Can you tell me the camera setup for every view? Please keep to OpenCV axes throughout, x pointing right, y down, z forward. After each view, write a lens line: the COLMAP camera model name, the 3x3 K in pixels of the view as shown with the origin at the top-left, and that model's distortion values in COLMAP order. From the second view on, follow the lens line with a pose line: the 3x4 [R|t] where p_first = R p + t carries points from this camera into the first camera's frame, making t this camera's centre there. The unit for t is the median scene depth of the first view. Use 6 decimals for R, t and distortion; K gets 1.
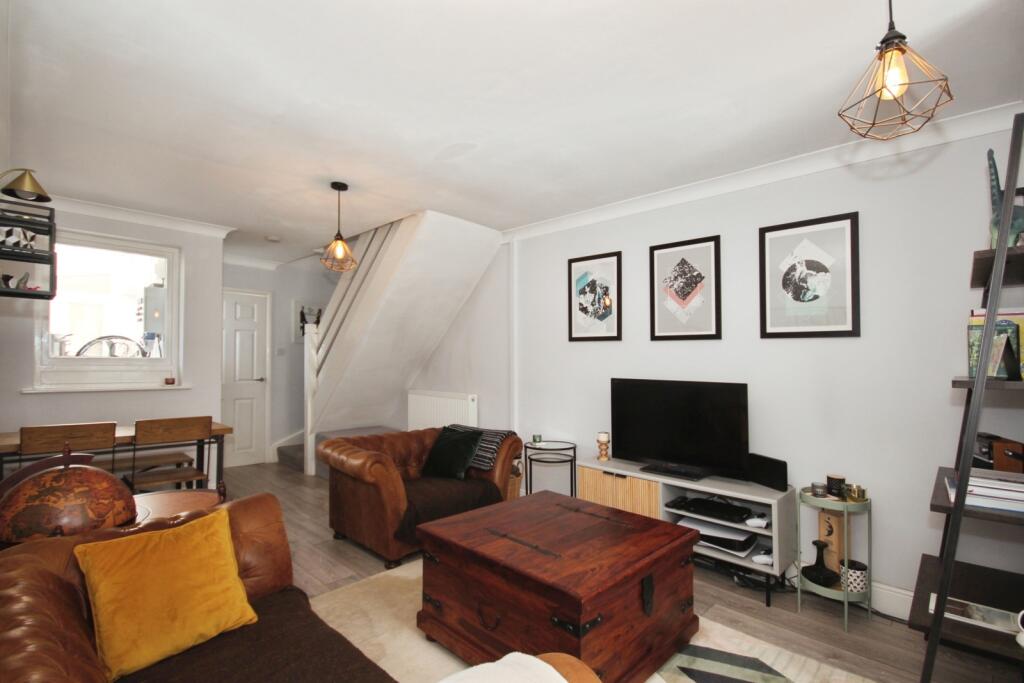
lens RADIAL K [[477.2, 0, 517.9], [0, 477.2, 347.3], [0, 0, 1]] dist [-0.002895, 0.000174]
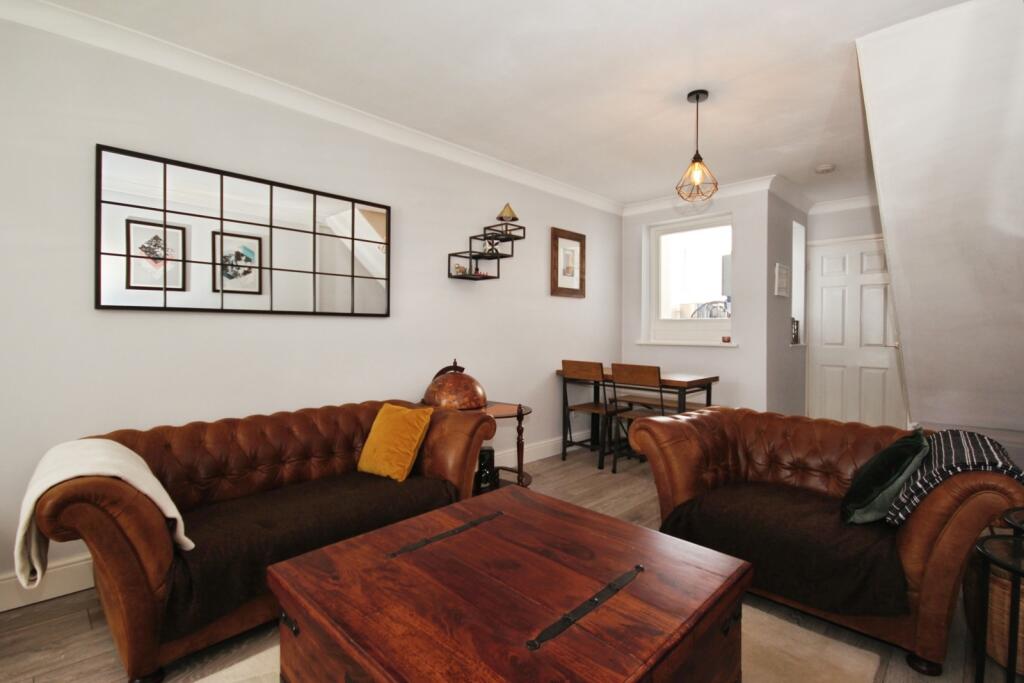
lens RADIAL K [[477.2, 0, 518.3], [0, 477.2, 342.6], [0, 0, 1]] dist [-0.002895, 0.000174]
pose [[-0.008102, 0.016239, -0.999835, 0.720260], [0.026675, 0.999516, 0.016018, 0.097756], [0.999611, -0.026541, -0.008531, 1.084532]]
